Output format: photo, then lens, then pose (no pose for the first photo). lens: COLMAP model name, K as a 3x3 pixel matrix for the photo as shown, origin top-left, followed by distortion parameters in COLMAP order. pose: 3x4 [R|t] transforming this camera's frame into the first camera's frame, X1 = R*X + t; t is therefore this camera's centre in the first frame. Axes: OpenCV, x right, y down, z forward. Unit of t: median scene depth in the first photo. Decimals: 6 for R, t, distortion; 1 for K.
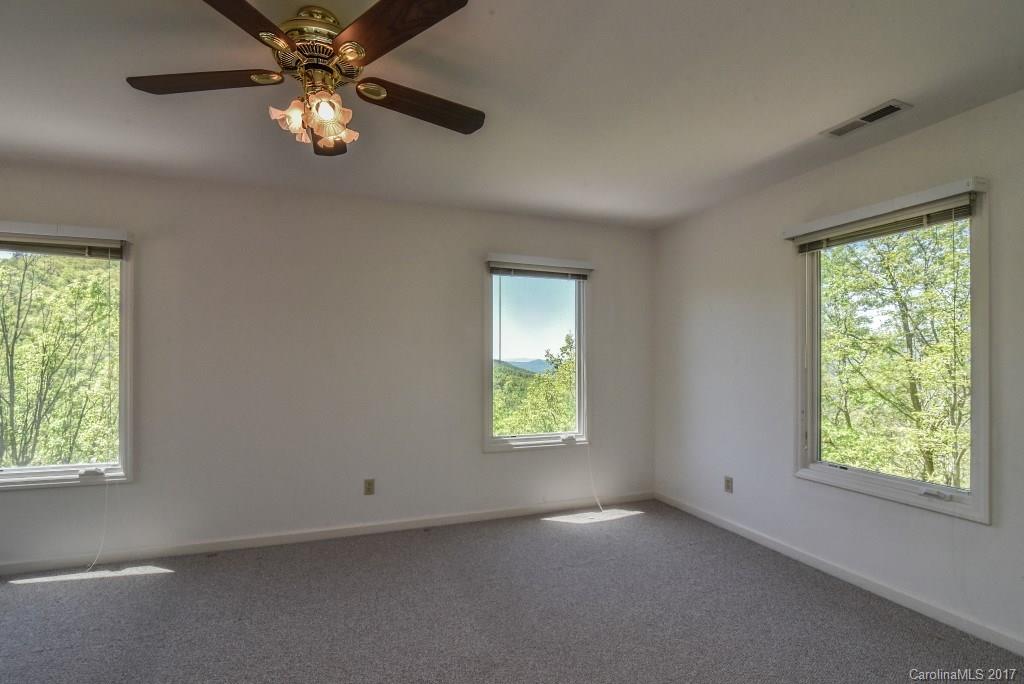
lens RADIAL K [[476.6, 0, 512.0], [0, 476.6, 361.1], [0, 0, 1]] dist [-0.003145, -0.000513]
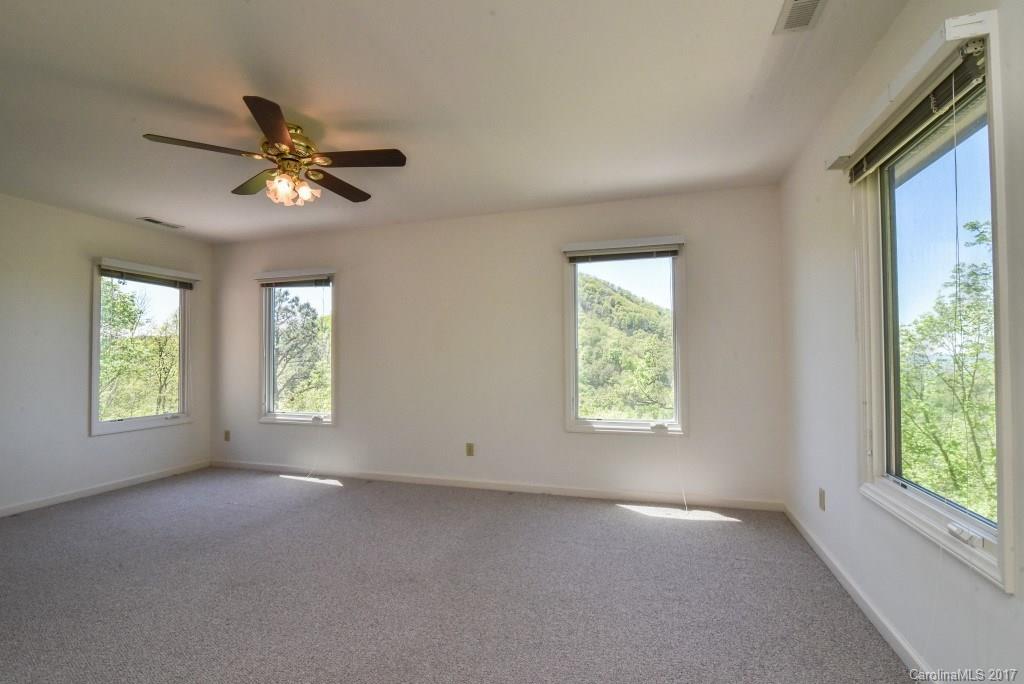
lens RADIAL K [[481.7, 0, 512.0], [0, 481.7, 342.0], [0, 0, 1]] dist [0.000761, -0.000108]
pose [[0.790198, -0.027071, -0.612254, 0.536853], [0.009047, 0.999430, -0.032515, 0.027857], [0.612785, 0.020154, 0.789992, 0.079421]]
